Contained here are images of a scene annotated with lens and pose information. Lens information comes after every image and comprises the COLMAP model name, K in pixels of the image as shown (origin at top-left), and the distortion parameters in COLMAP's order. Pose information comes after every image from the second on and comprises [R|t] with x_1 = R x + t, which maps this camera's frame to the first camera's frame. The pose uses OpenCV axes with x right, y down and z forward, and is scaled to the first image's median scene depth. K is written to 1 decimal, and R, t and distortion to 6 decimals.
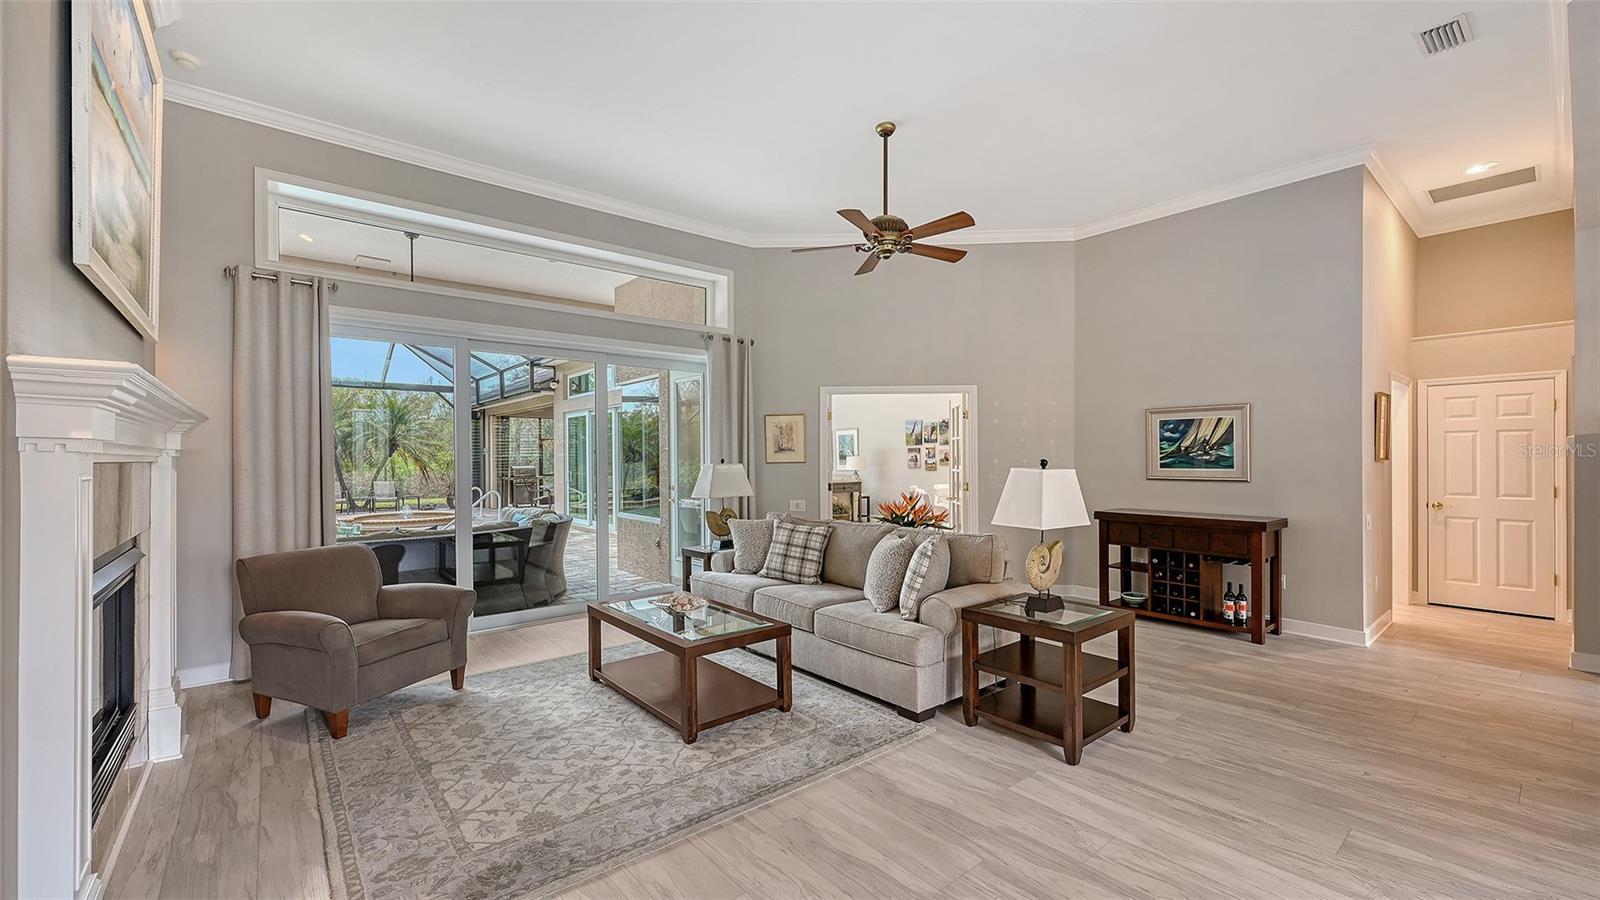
lens RADIAL K [[639.6, 0, 785.7], [0, 639.6, 448.3], [0, 0, 1]] dist [-0.001249, -0.000165]
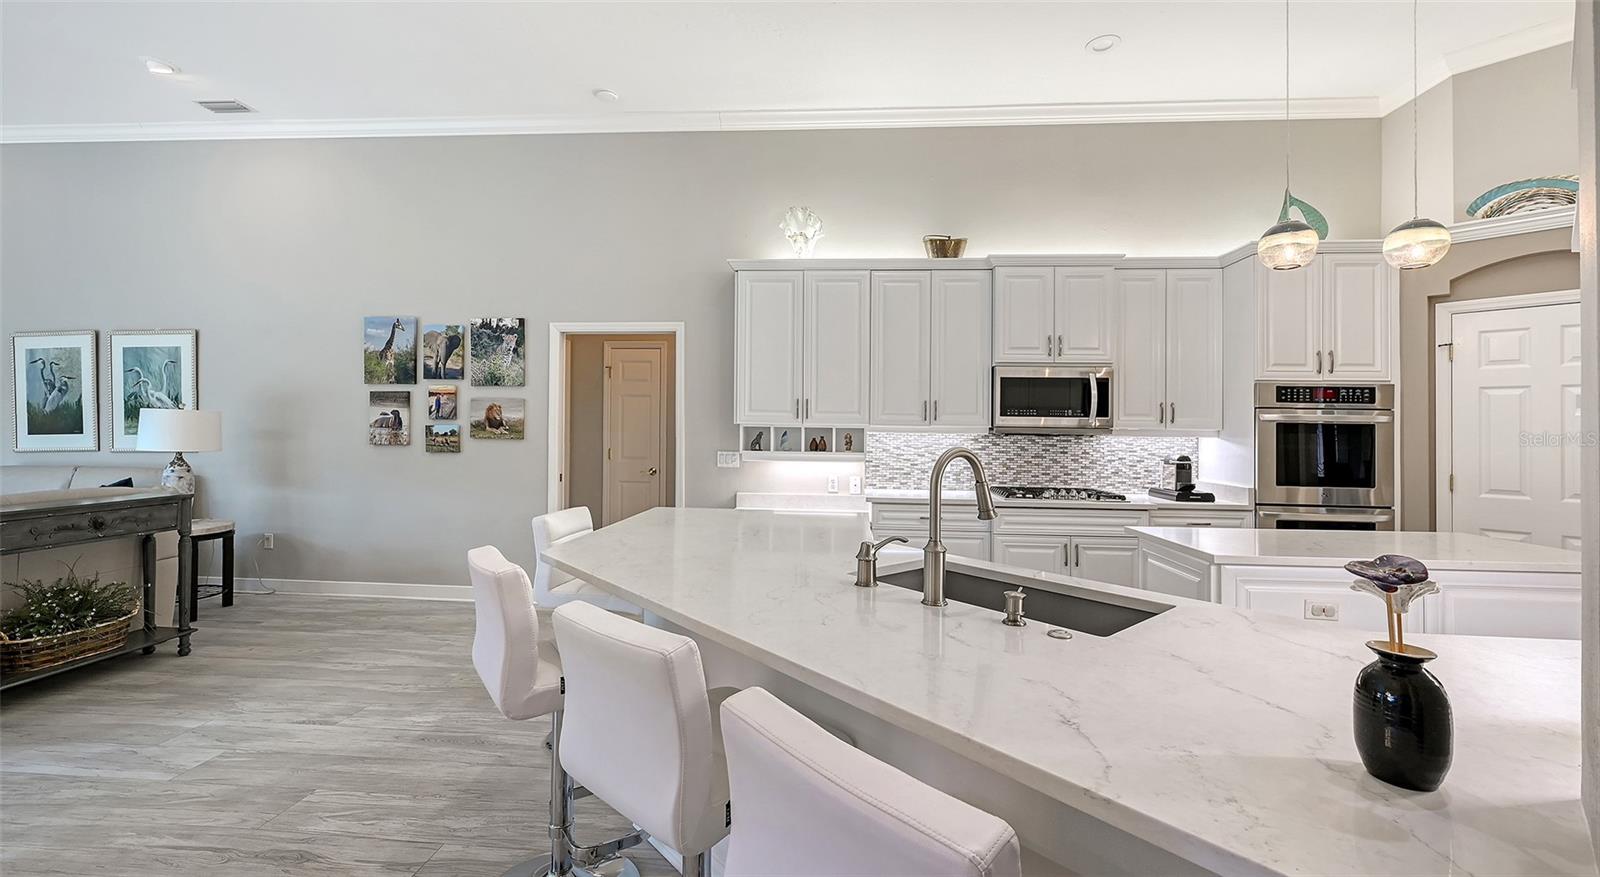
lens RADIAL K [[660.5, 0, 794.8], [0, 660.5, 431.1], [0, 0, 1]] dist [-0.000316, 0.000024]
pose [[0.691780, 0.012743, 0.721996, 0.146510], [-0.027039, 0.999600, 0.008265, 0.022151], [-0.721602, -0.025240, 0.691848, 0.956766]]
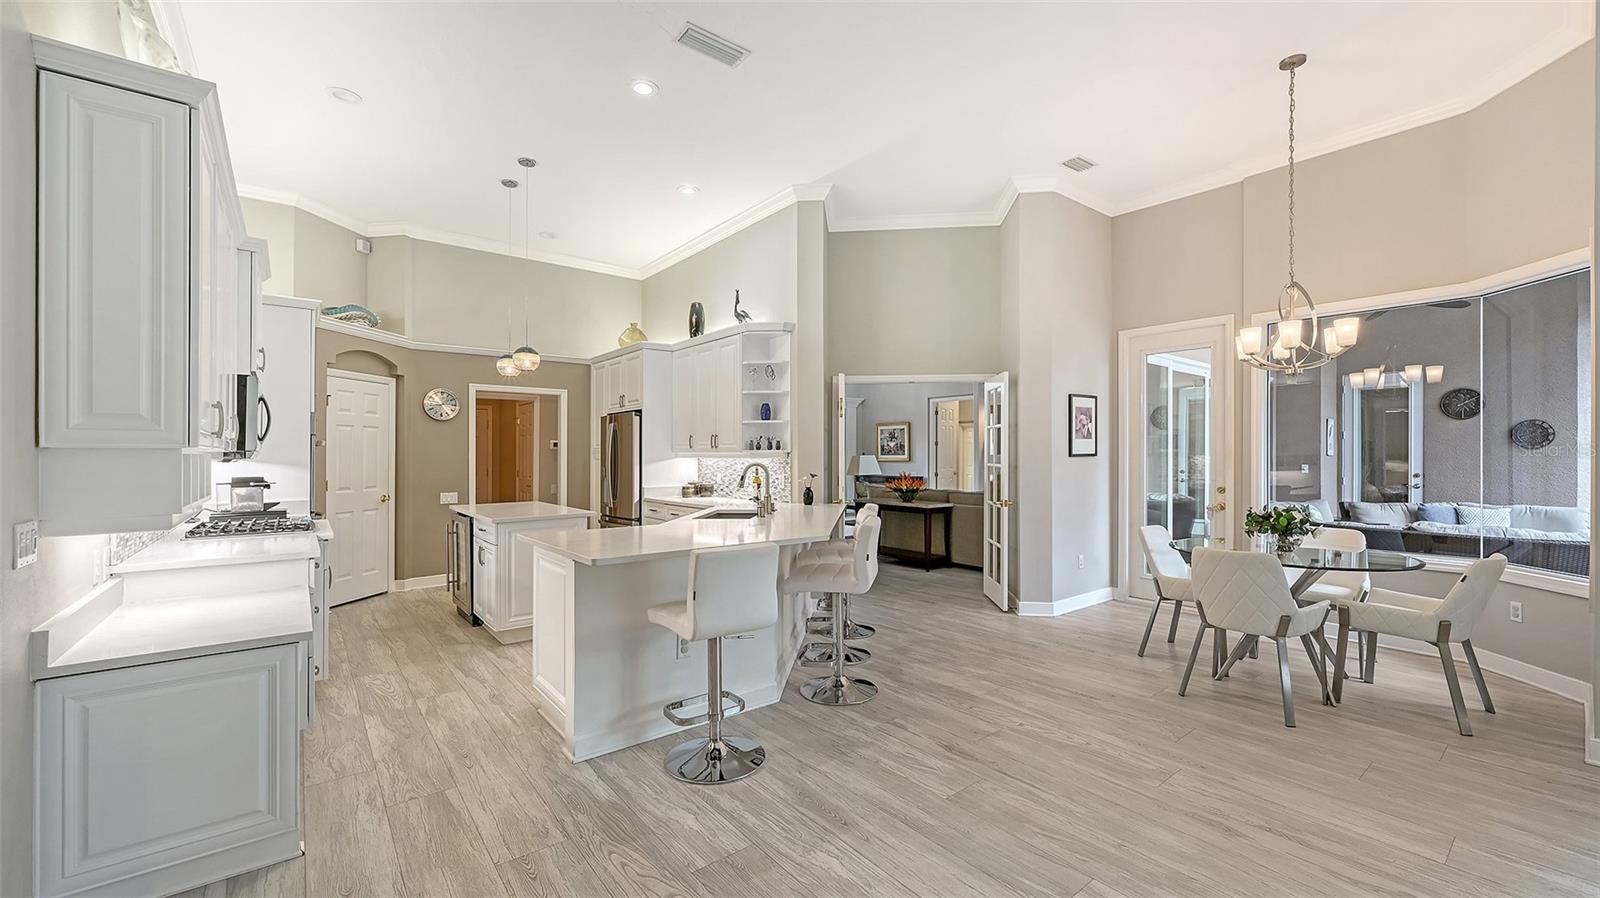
lens RADIAL K [[639.6, 0, 795.1], [0, 639.6, 452.8], [0, 0, 1]] dist [-0.001249, -0.000165]
pose [[-0.999850, 0.005989, 0.016232, 0.284507], [0.005689, 0.999813, -0.018501, 0.029308], [-0.016340, -0.018406, -0.999697, 1.645136]]
